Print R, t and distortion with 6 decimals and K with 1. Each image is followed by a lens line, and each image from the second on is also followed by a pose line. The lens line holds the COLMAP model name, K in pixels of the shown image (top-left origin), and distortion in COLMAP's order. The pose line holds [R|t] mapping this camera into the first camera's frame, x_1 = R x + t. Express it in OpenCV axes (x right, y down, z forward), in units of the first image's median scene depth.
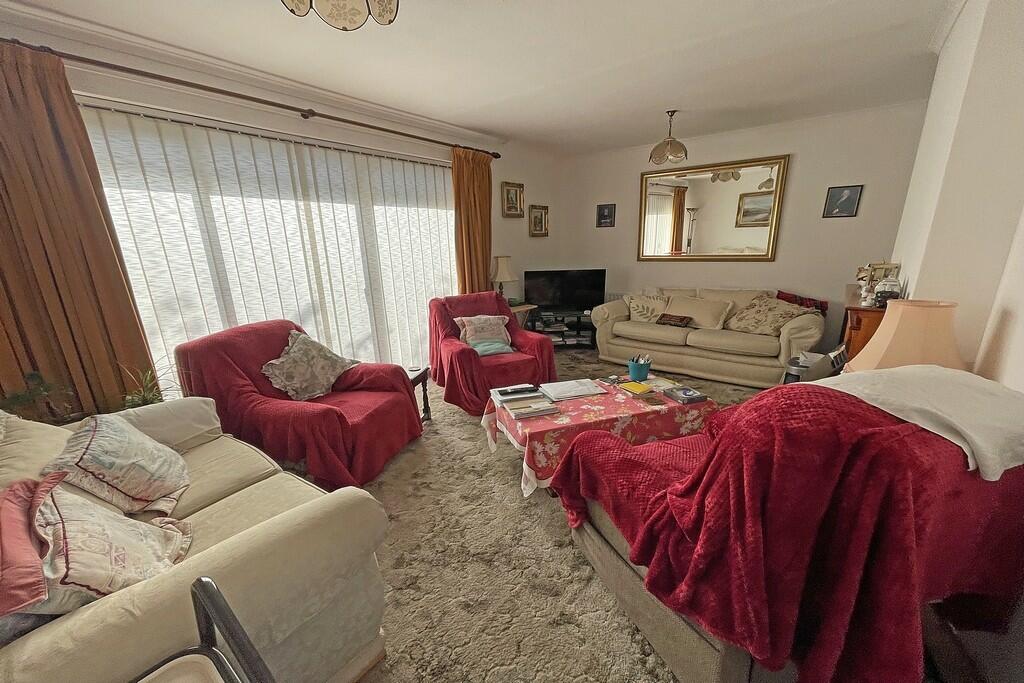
lens RADIAL K [[412.1, 0, 508.1], [0, 412.1, 369.8], [0, 0, 1]] dist [0.001691, 0.000032]
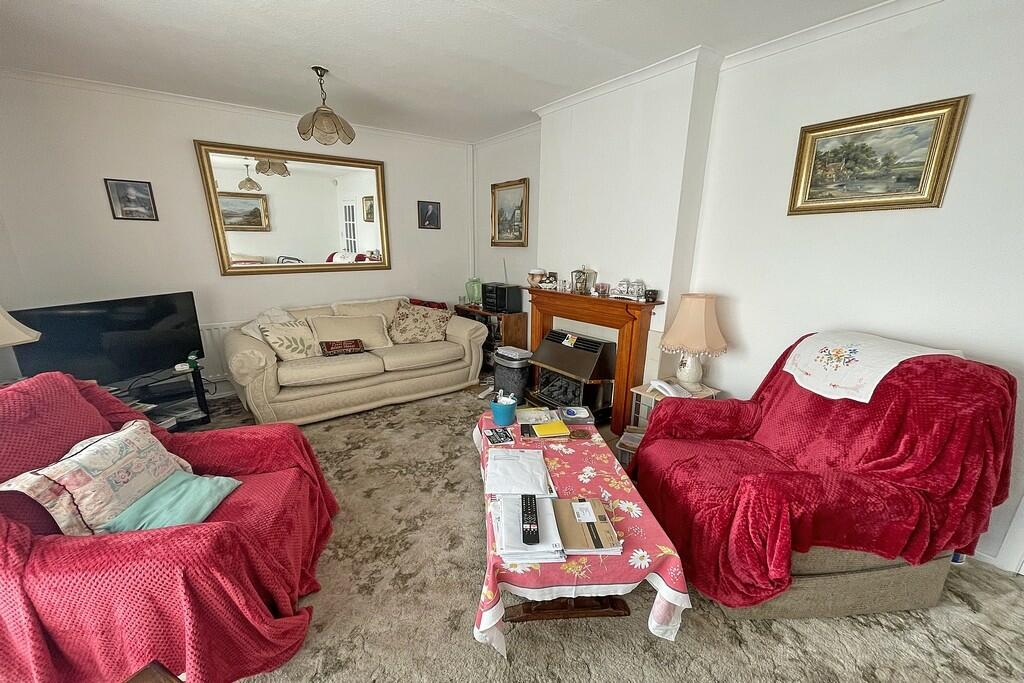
lens RADIAL K [[412.1, 0, 508.1], [0, 412.1, 369.8], [0, 0, 1]] dist [0.001691, 0.000032]
pose [[0.278082, -0.264480, 0.923429, -0.276197], [0.268672, 0.944392, 0.189576, -0.155804], [-0.922218, 0.195381, 0.333677, 0.486926]]
